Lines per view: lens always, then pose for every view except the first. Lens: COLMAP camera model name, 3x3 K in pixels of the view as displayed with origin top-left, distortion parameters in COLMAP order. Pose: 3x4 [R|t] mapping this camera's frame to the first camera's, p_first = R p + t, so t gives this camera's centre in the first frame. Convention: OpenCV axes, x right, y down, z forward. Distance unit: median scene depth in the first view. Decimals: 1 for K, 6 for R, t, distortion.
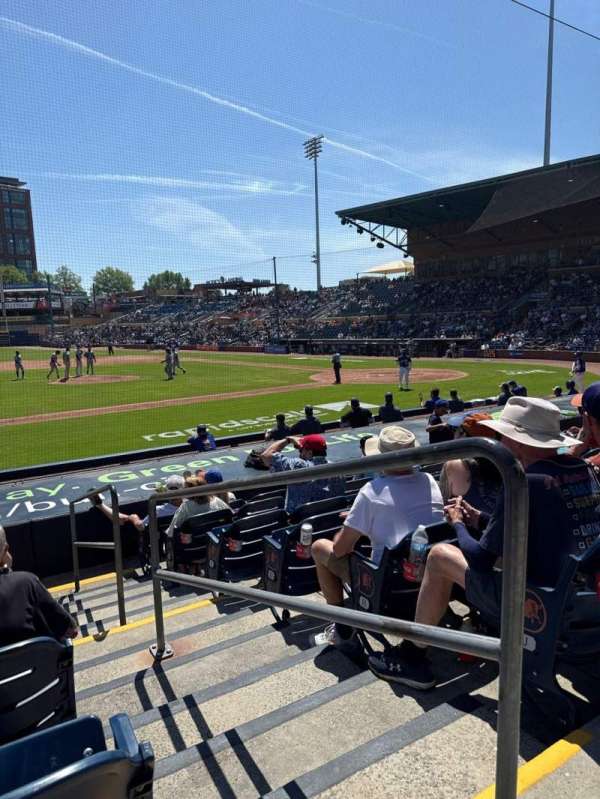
lens RADIAL K [[568.4, 0, 299.4], [0, 568.4, 400.7], [0, 0, 1]] dist [0.095425, -0.122686]
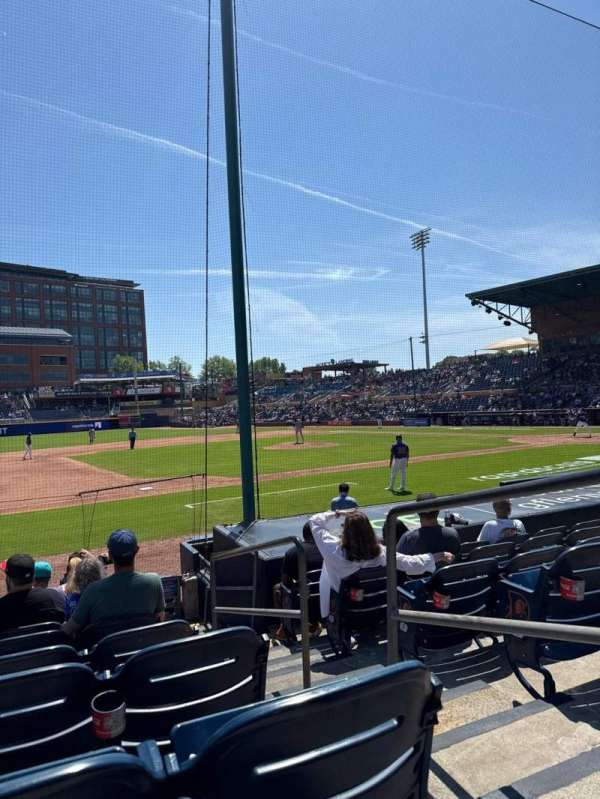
lens RADIAL K [[568.4, 0, 291.5], [0, 568.4, 412.5], [0, 0, 1]] dist [0.095425, -0.122686]
pose [[0.992236, -0.018027, -0.123057, -0.117856], [0.002814, 0.992441, -0.122693, 0.017519], [0.124338, 0.121394, 0.984786, -0.061518]]
